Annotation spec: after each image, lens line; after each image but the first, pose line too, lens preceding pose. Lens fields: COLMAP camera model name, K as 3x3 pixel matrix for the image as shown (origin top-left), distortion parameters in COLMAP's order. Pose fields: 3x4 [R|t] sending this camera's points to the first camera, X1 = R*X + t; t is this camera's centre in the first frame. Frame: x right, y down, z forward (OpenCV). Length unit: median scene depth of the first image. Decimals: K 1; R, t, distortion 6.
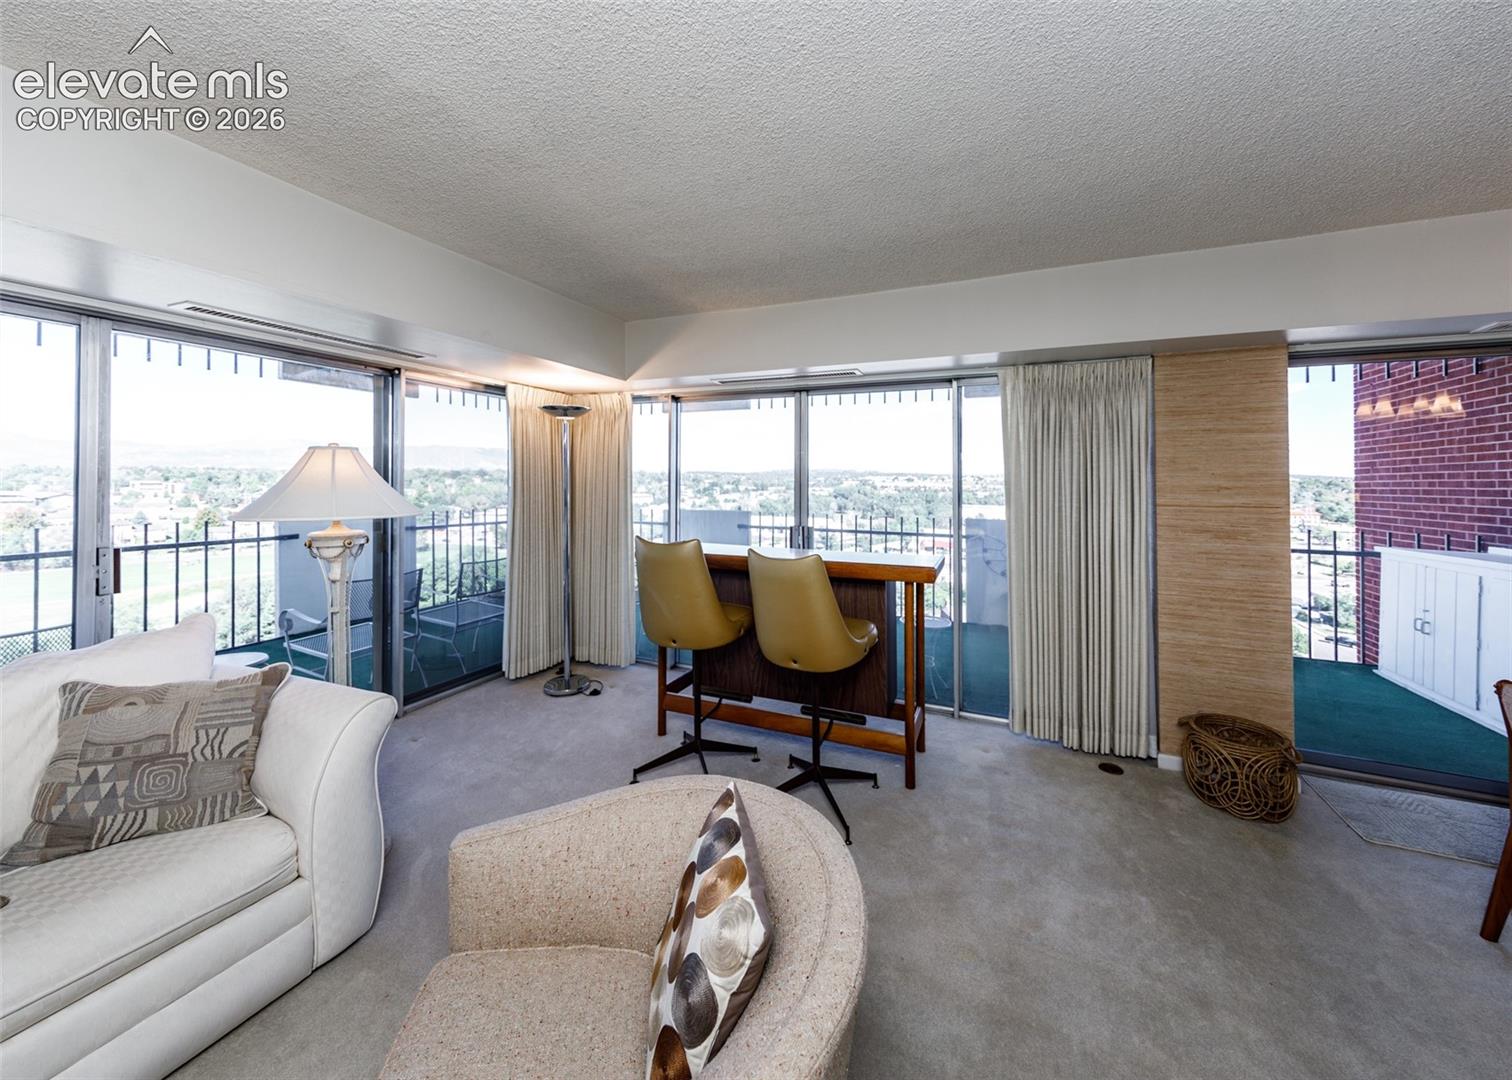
lens RADIAL K [[578.4, 0, 740.8], [0, 578.4, 469.4], [0, 0, 1]] dist [0.001103, 0.000056]
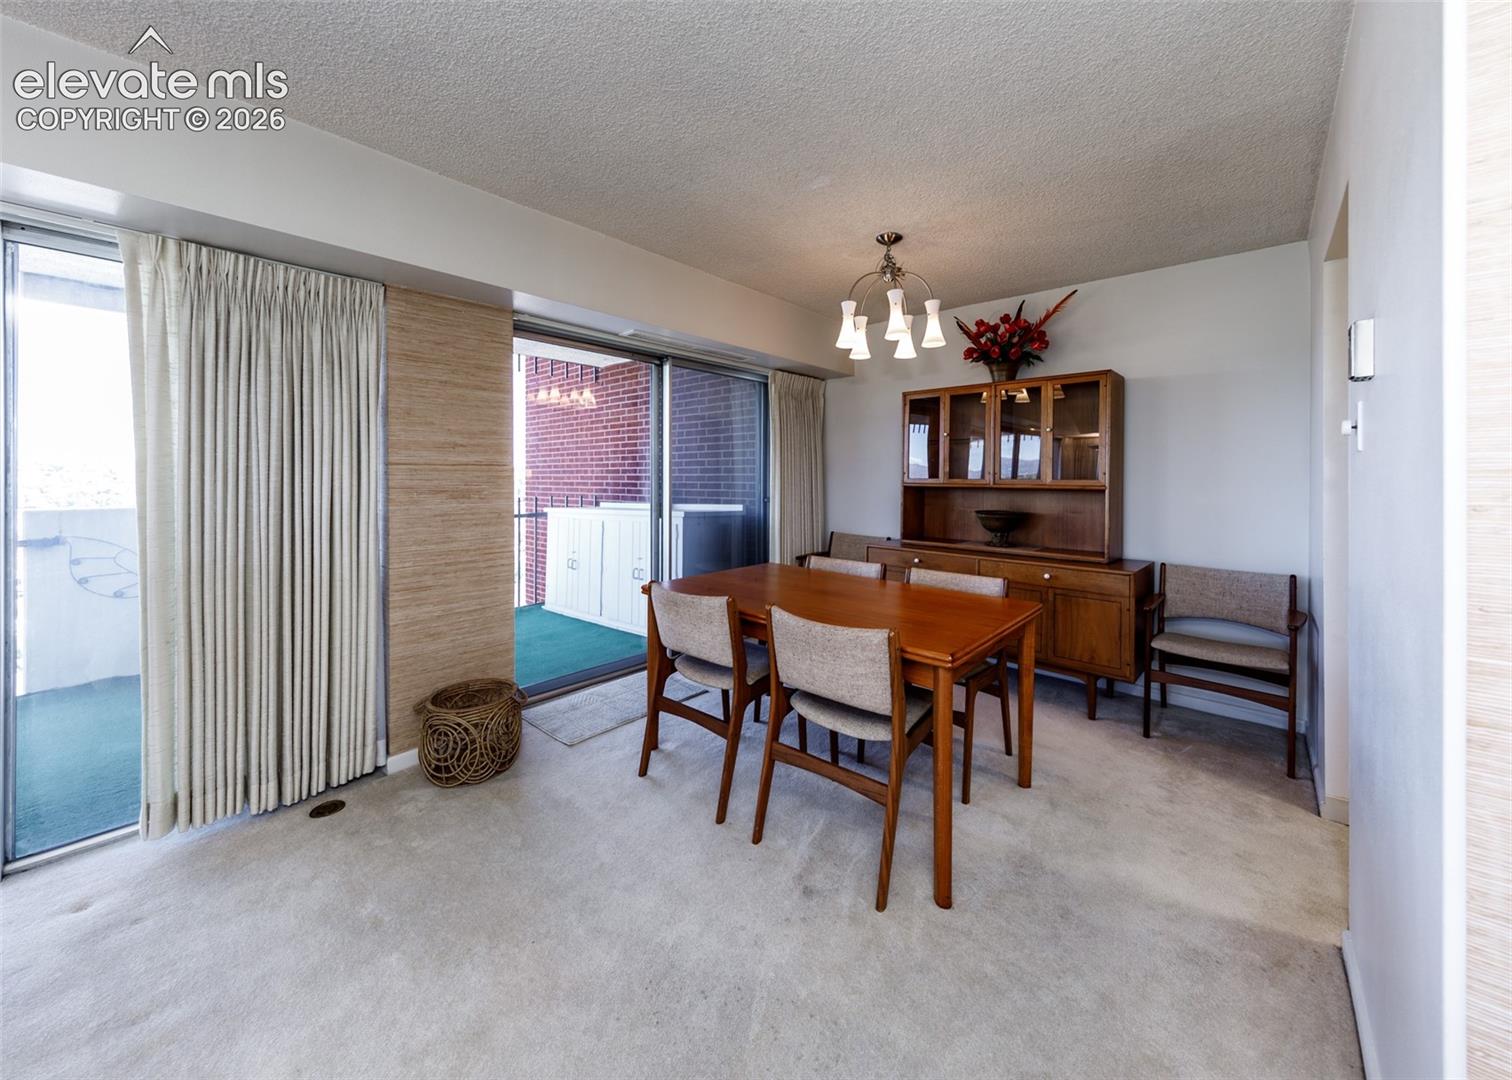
lens RADIAL K [[559.2, 0, 797.6], [0, 559.2, 474.0], [0, 0, 1]] dist [0.000873, -0.000059]
pose [[0.251800, -0.000070, 0.967779, 0.082732], [-0.009582, 0.999951, 0.002566, 0.069247], [-0.967732, -0.009919, 0.251787, 0.222399]]
